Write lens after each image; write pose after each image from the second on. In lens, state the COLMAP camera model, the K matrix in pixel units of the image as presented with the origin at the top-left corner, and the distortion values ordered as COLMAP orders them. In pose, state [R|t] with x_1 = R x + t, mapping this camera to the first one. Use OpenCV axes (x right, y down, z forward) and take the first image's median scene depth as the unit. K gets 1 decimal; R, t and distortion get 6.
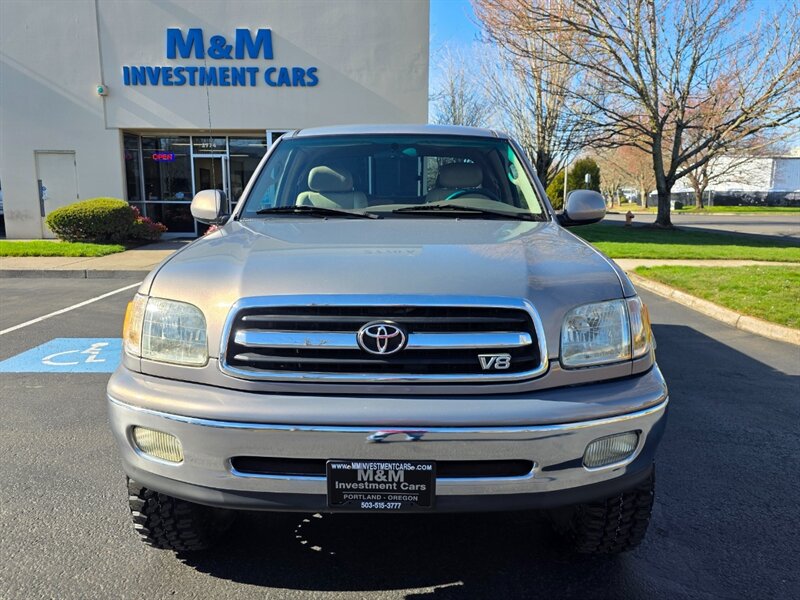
lens RADIAL K [[609.6, 0, 397.6], [0, 609.6, 285.9], [0, 0, 1]] dist [0.037065, -0.024706]
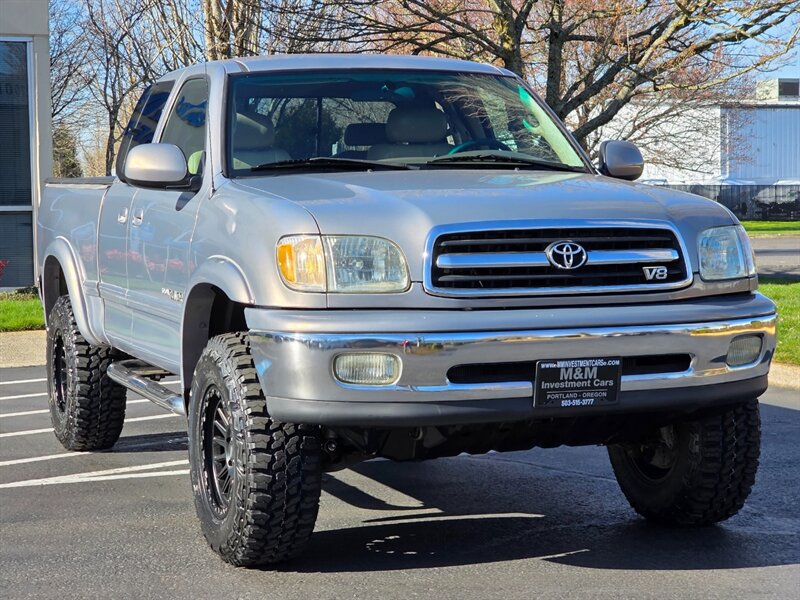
lens RADIAL K [[1816.1, 0, 400.7], [0, 1816.1, 298.9], [0, 0, 1]] dist [-0.005871, 0.000000]
pose [[0.932690, -0.038973, 0.358567, -1.038481], [0.074452, 0.993537, -0.085675, 0.294652], [-0.352910, 0.106604, 0.929564, -1.372060]]
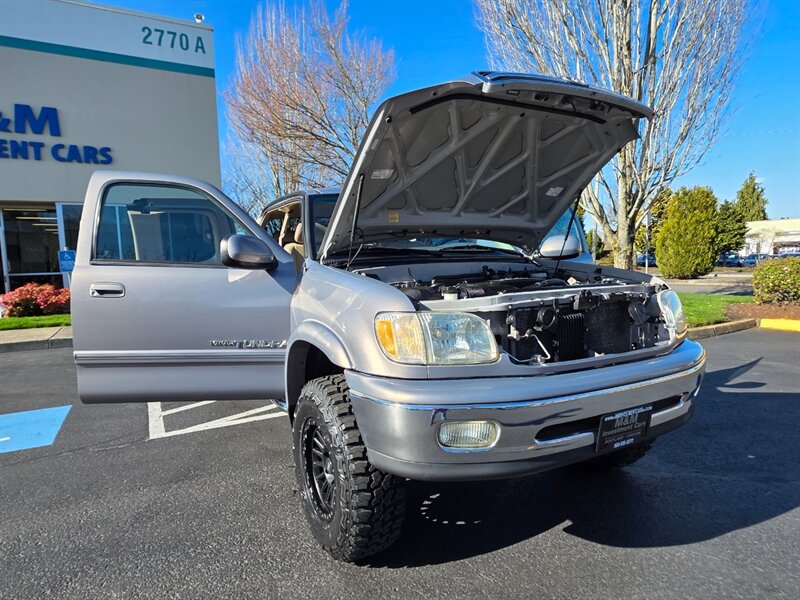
lens RADIAL K [[480.5, 0, 400.9], [0, 480.5, 296.0], [0, 0, 1]] dist [0.018406, -0.002929]
pose [[0.872087, -0.062298, 0.485370, -0.665900], [0.101961, 0.993227, -0.055716, 0.026071], [-0.478611, 0.098078, 0.872532, 0.175844]]
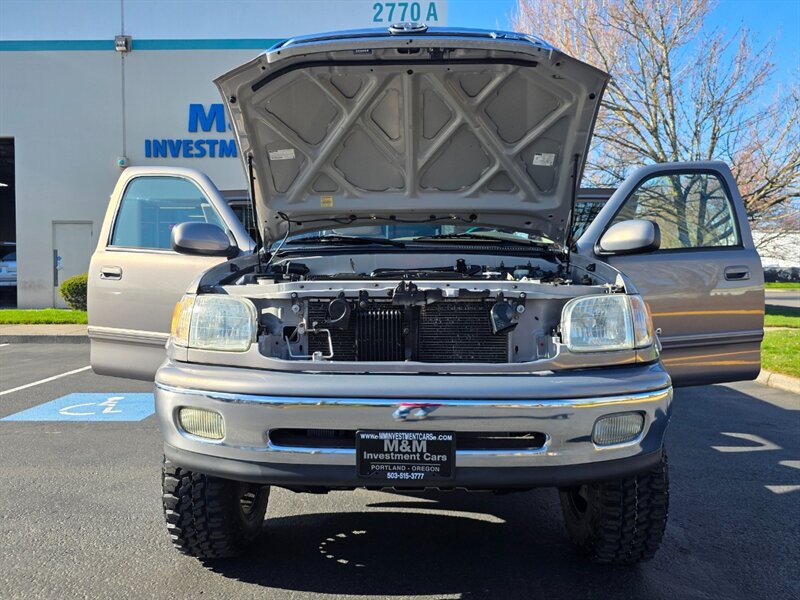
lens RADIAL K [[642.9, 0, 399.8], [0, 642.9, 283.3], [0, 0, 1]] dist [0.055988, -0.048288]
pose [[0.999744, -0.001722, -0.022570, -0.007330], [-0.001298, 0.991098, -0.133127, 0.118102], [0.022598, 0.133122, 0.990842, -0.122926]]
